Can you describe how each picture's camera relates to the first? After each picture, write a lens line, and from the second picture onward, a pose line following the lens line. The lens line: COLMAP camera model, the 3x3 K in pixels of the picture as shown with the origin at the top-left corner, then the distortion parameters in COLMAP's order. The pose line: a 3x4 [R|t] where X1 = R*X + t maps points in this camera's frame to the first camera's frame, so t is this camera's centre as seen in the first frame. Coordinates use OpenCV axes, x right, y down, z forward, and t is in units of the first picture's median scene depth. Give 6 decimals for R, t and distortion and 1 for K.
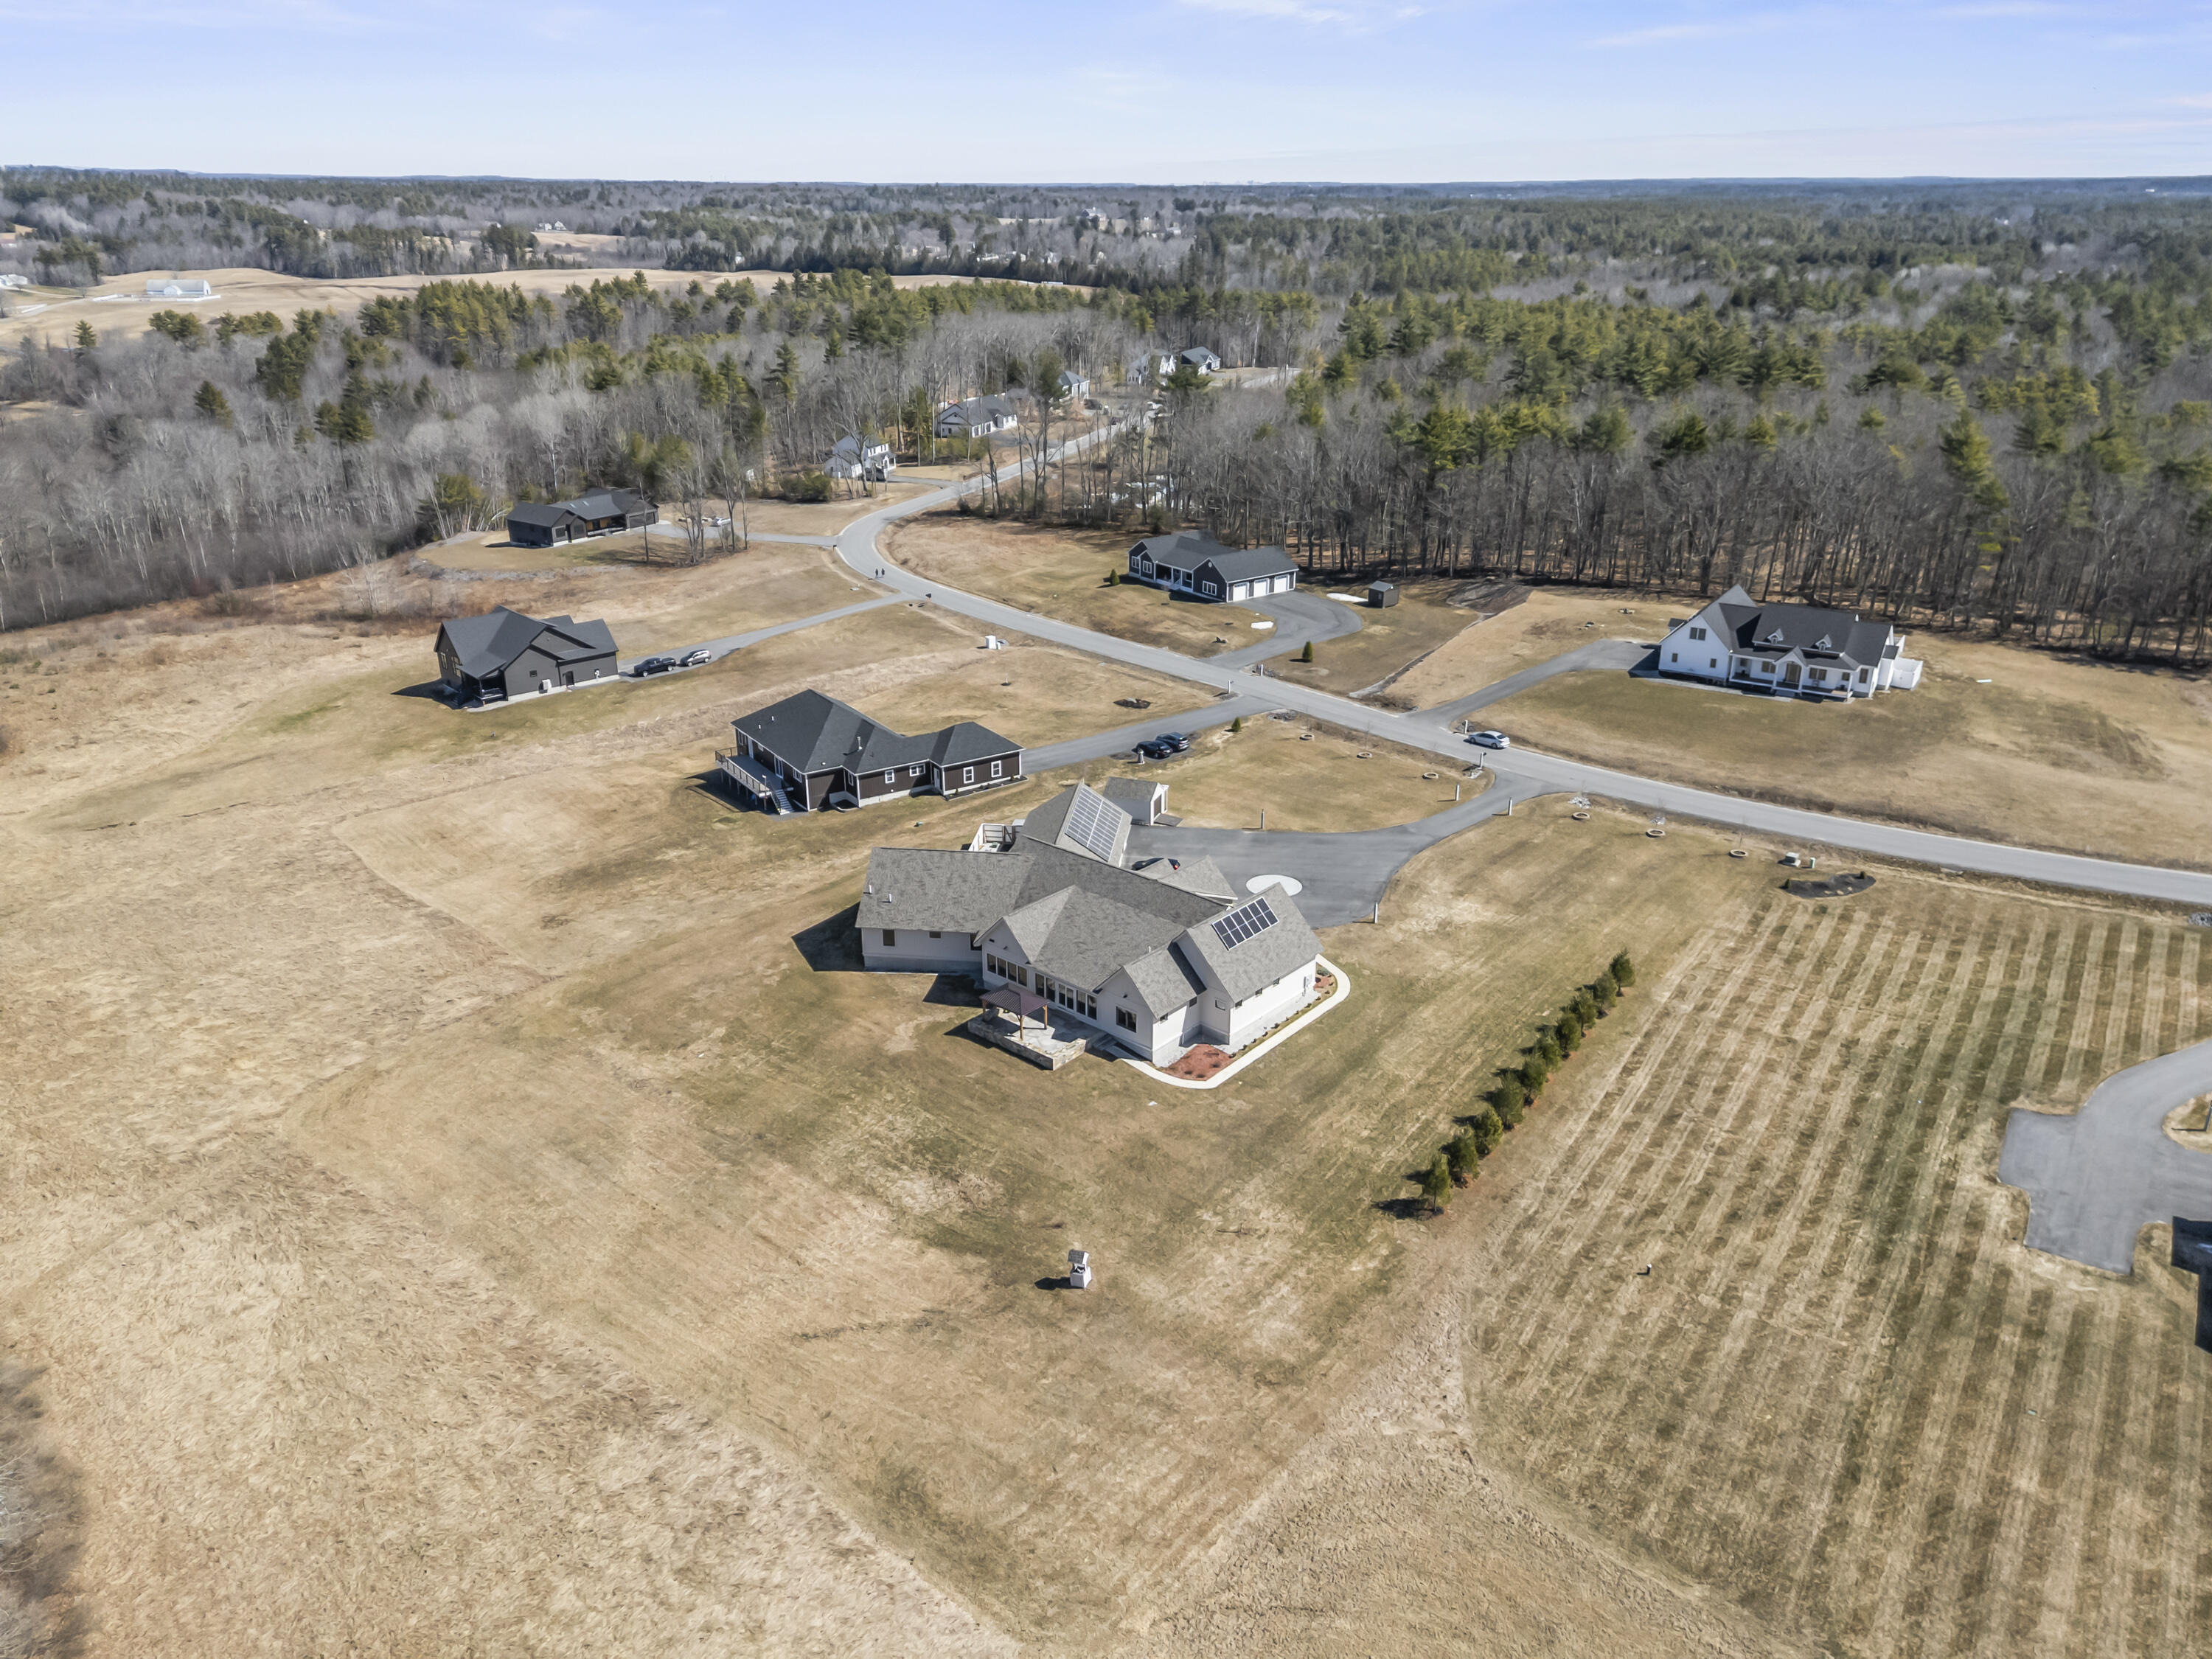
lens RADIAL K [[1613.8, 0, 1101.3], [0, 1613.8, 825.5], [0, 0, 1]] dist [0.083367, -0.071676]
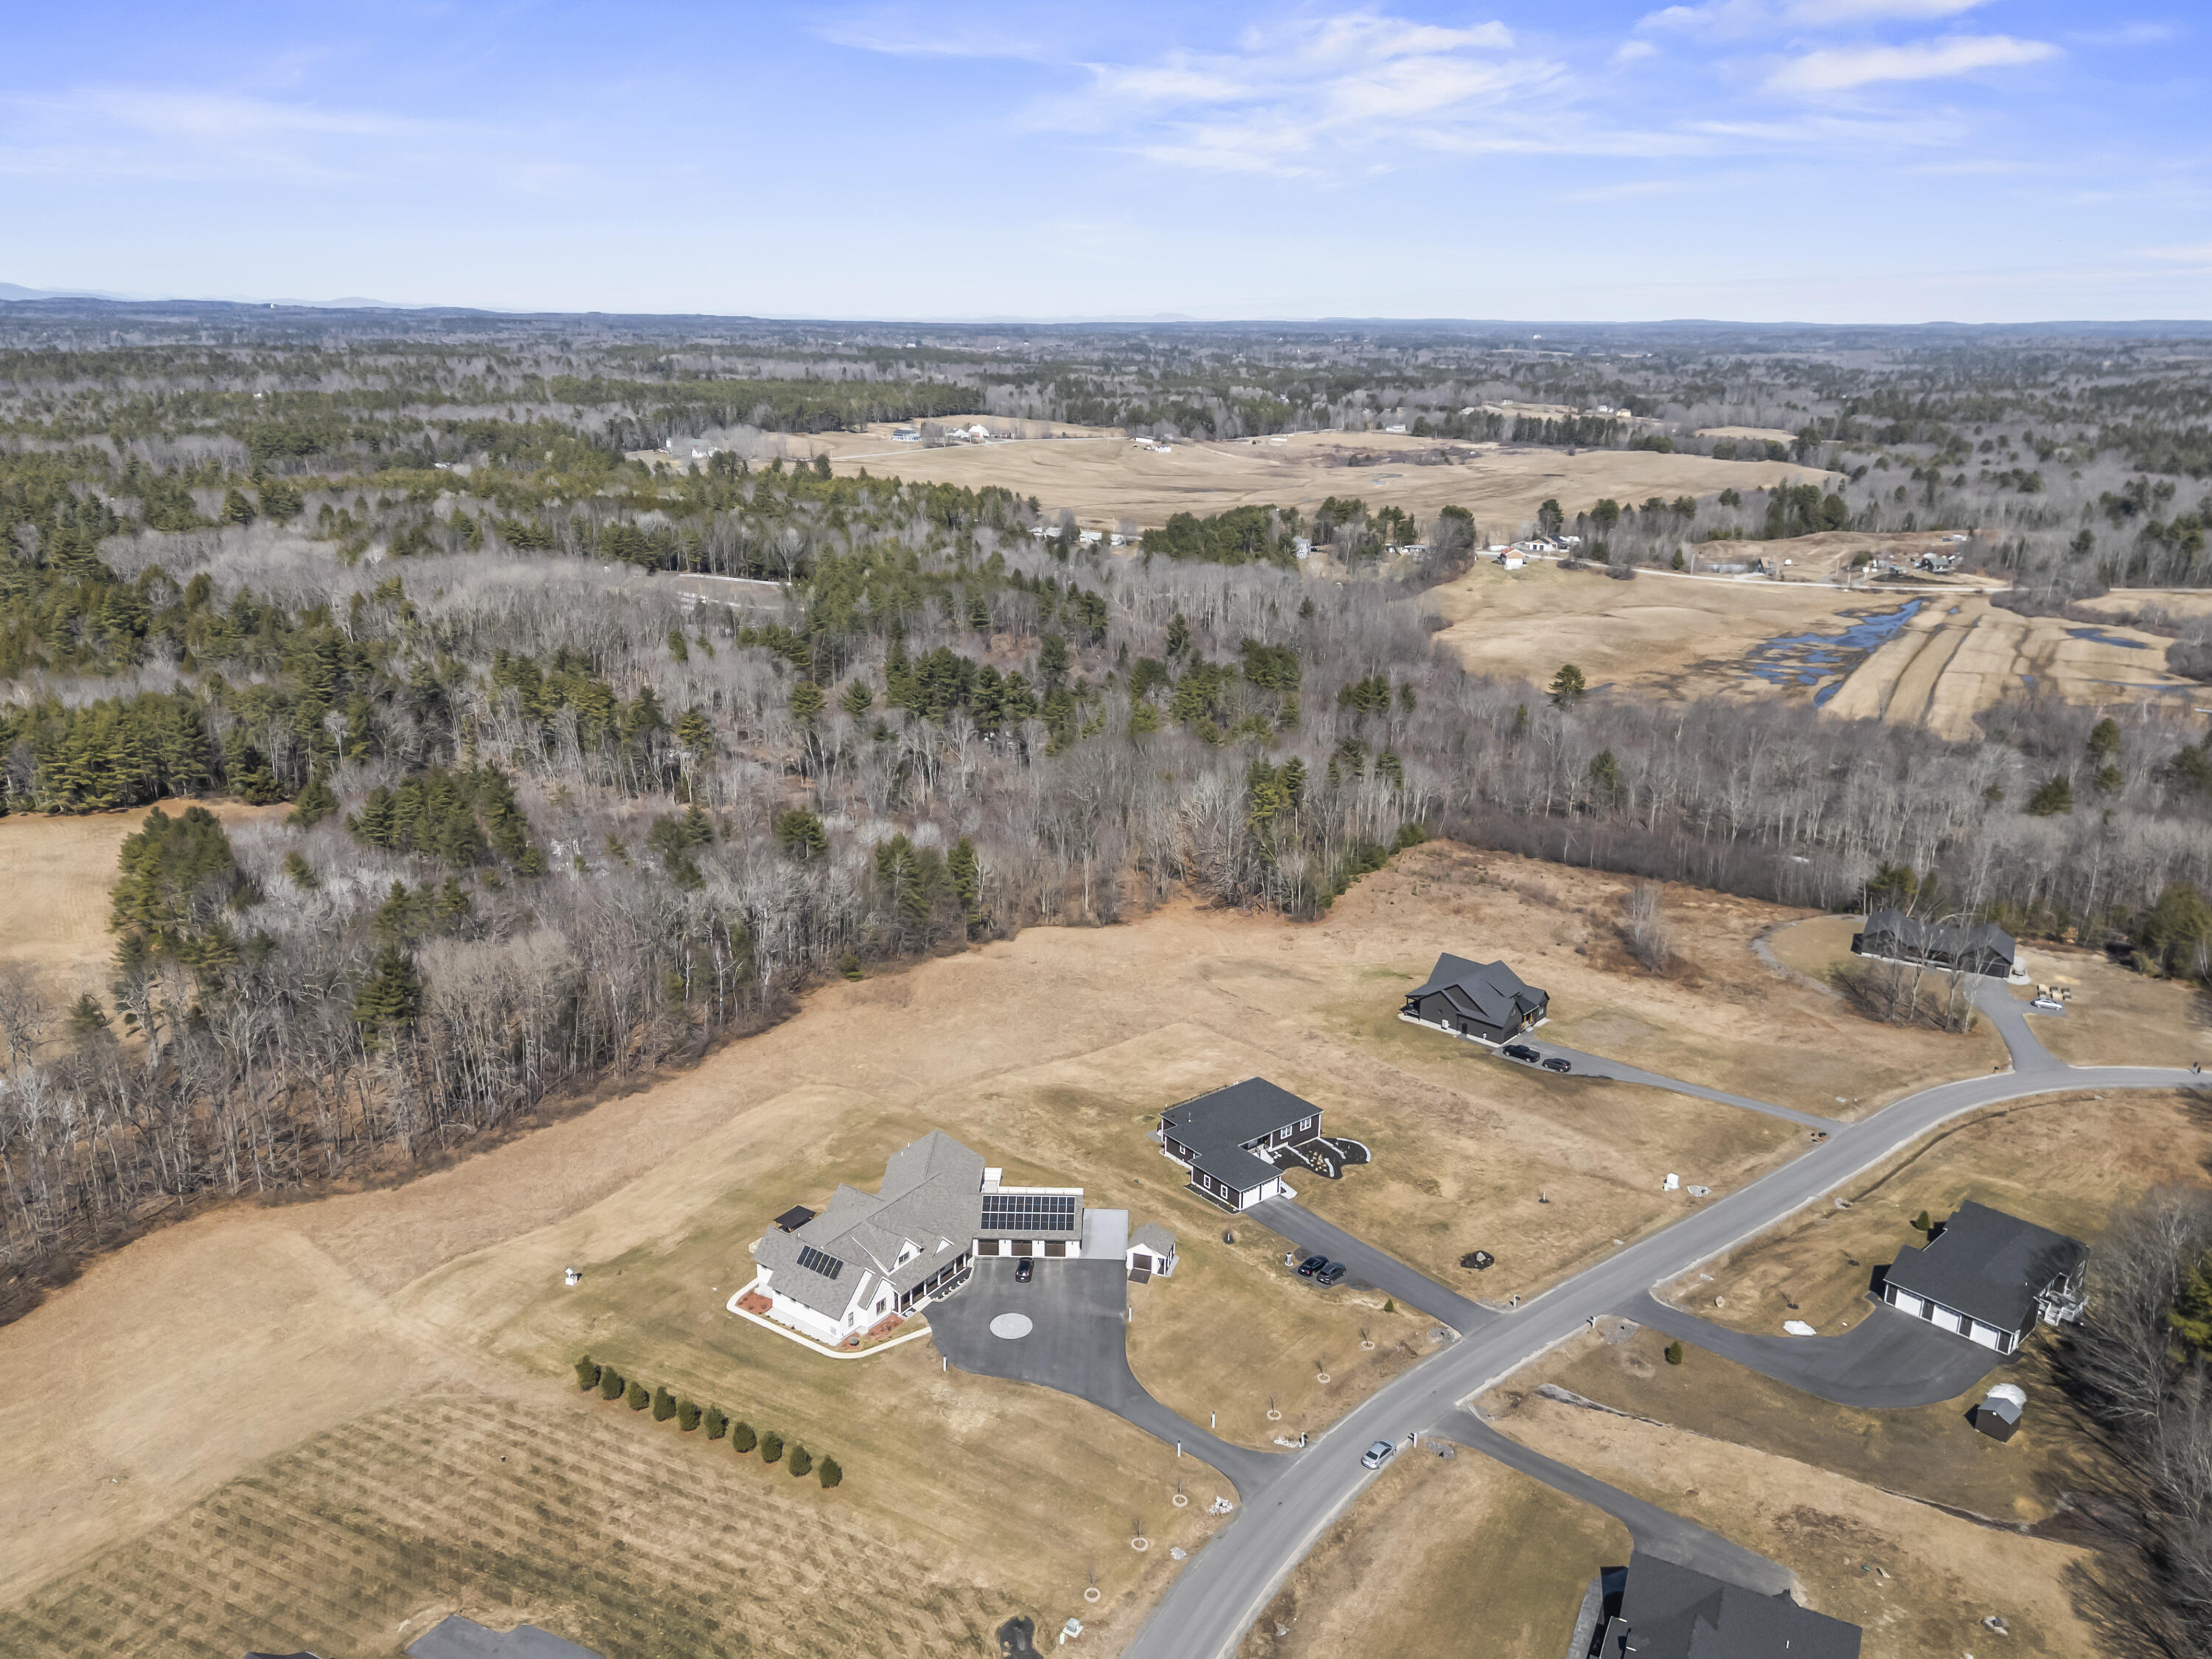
lens RADIAL K [[1617.5, 0, 1101.0], [0, 1617.5, 826.5], [0, 0, 1]] dist [0.083516, -0.072985]
pose [[0.097973, 0.298412, -0.949395, 1.416770], [-0.376774, 0.894095, 0.242149, -0.761513], [0.921110, 0.333983, 0.200031, 0.764316]]
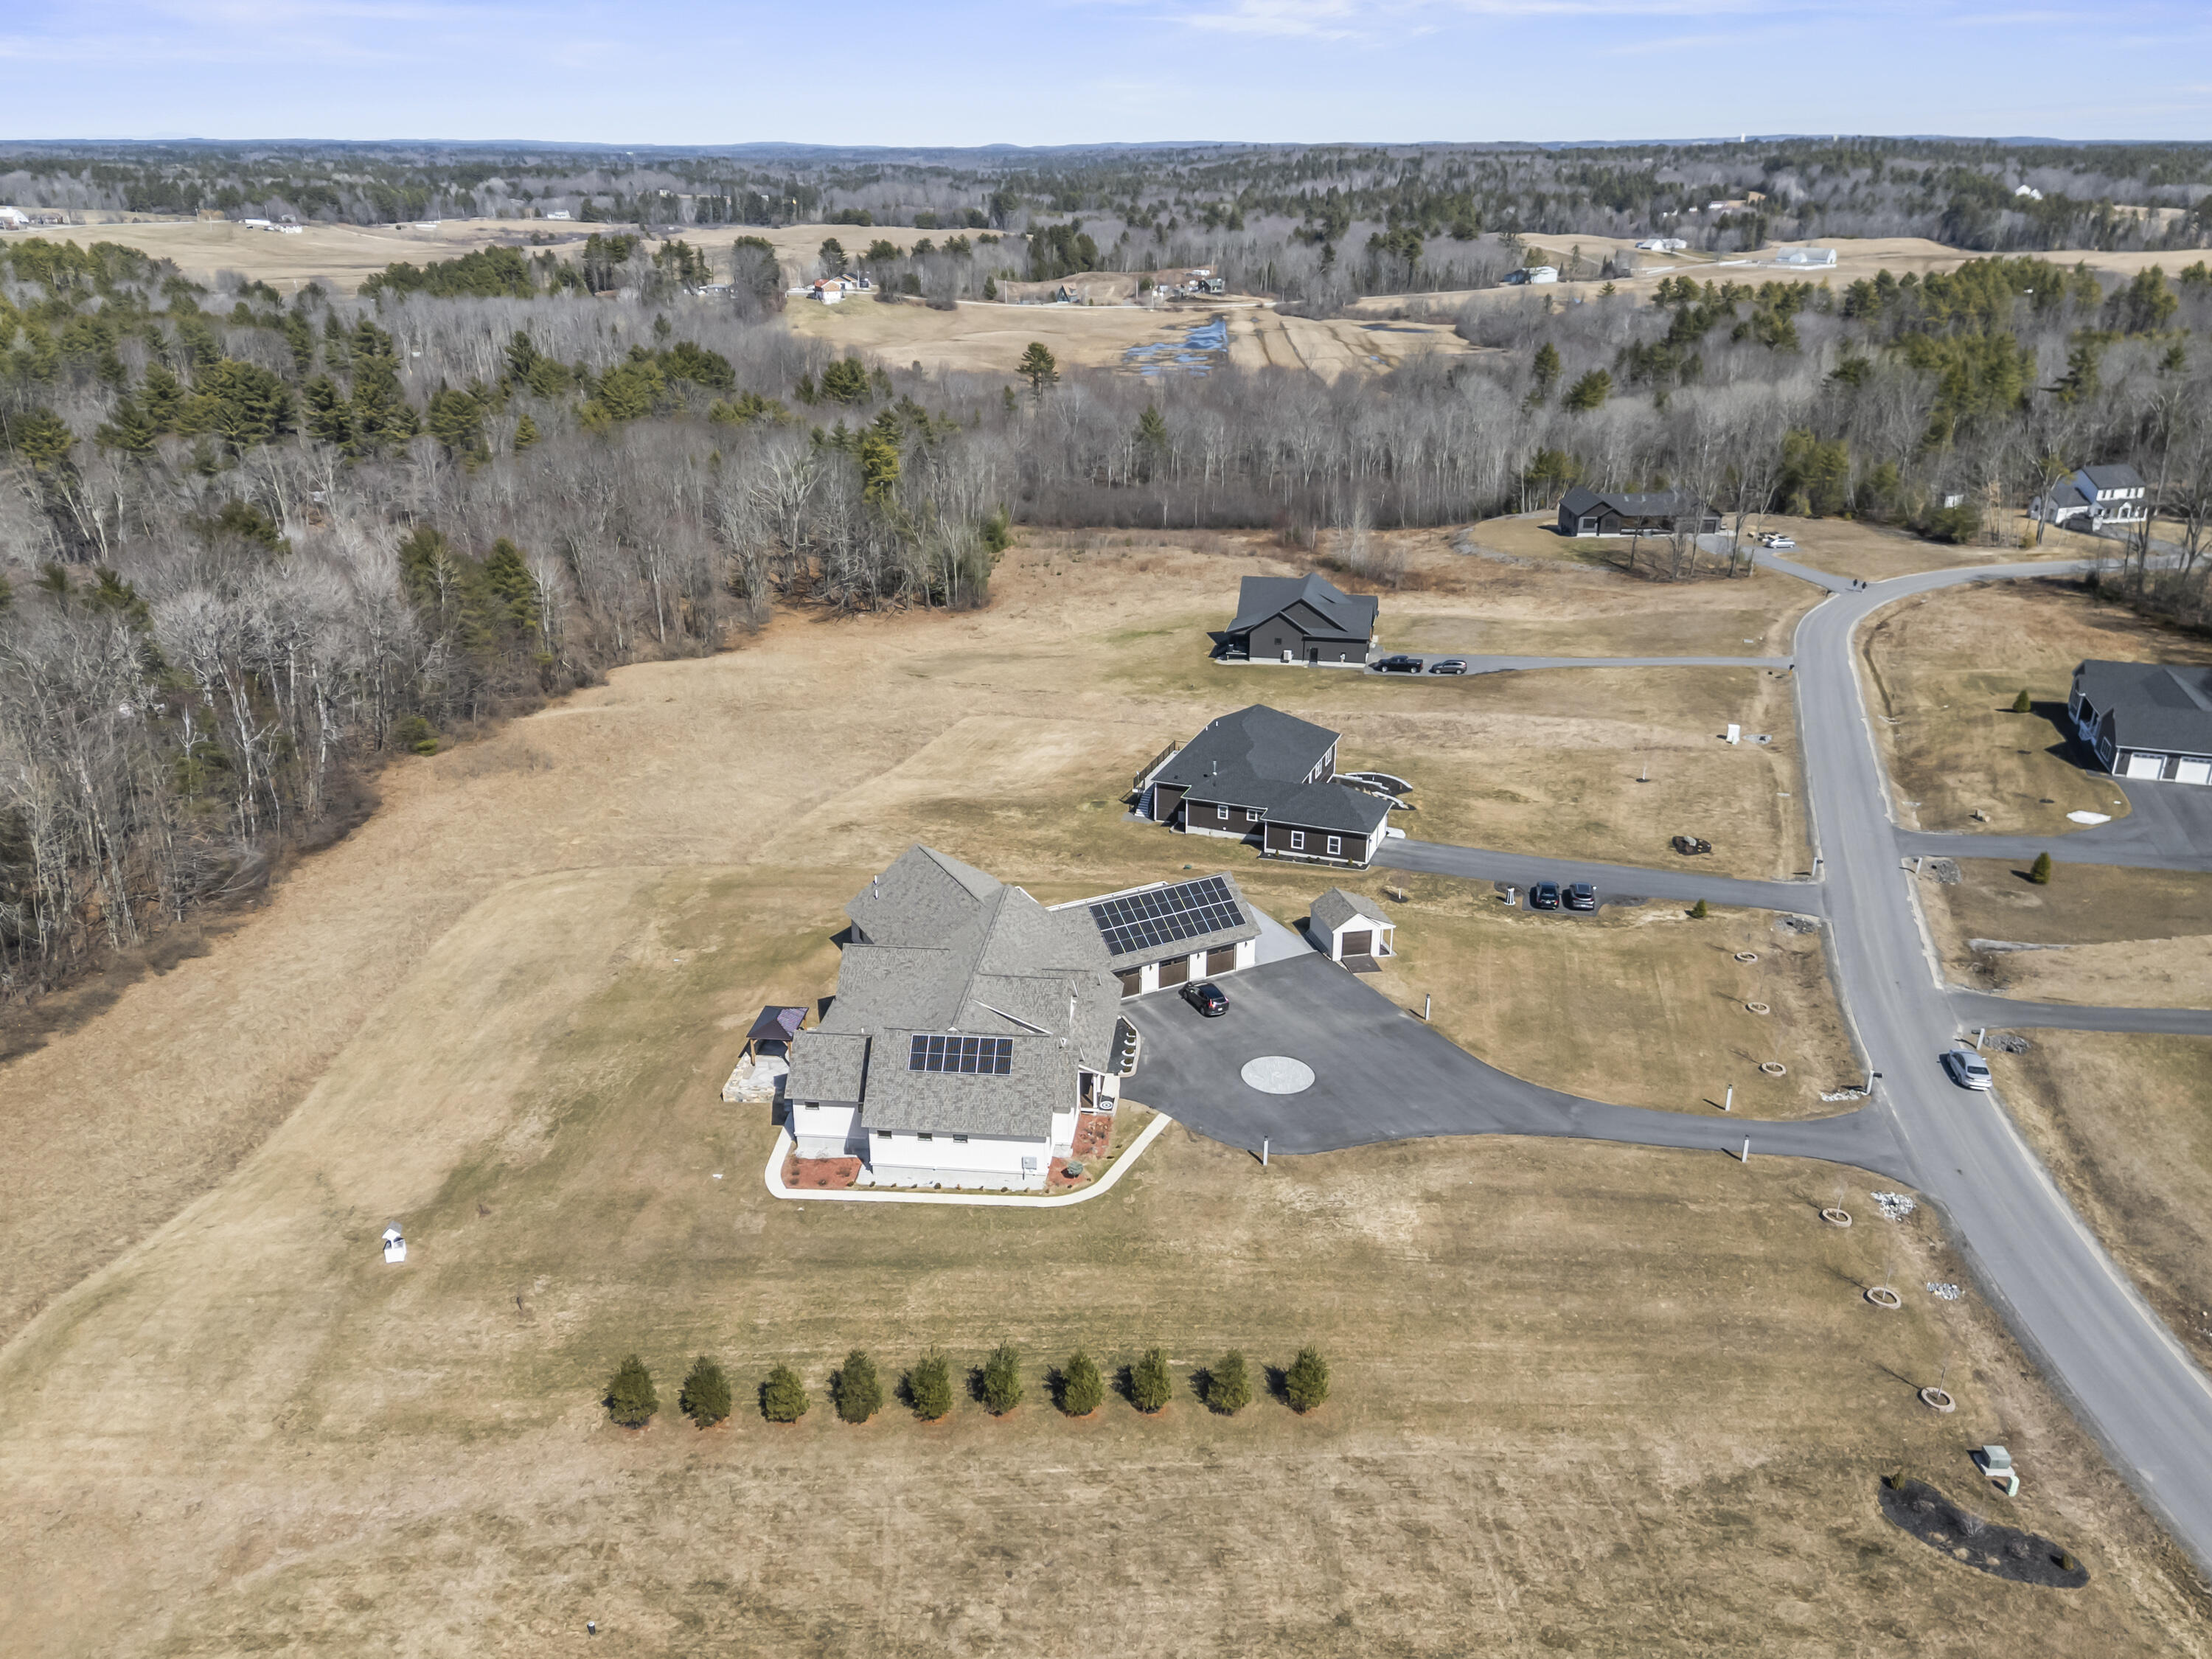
lens RADIAL K [[1653.6, 0, 1100.3], [0, 1653.6, 819.8], [0, 0, 1]] dist [0.086056, -0.080963]
pose [[0.573535, 0.305486, -0.760089, 0.703609], [-0.300905, 0.941564, 0.151371, -0.192647], [0.761914, 0.141899, 0.631943, 0.486324]]
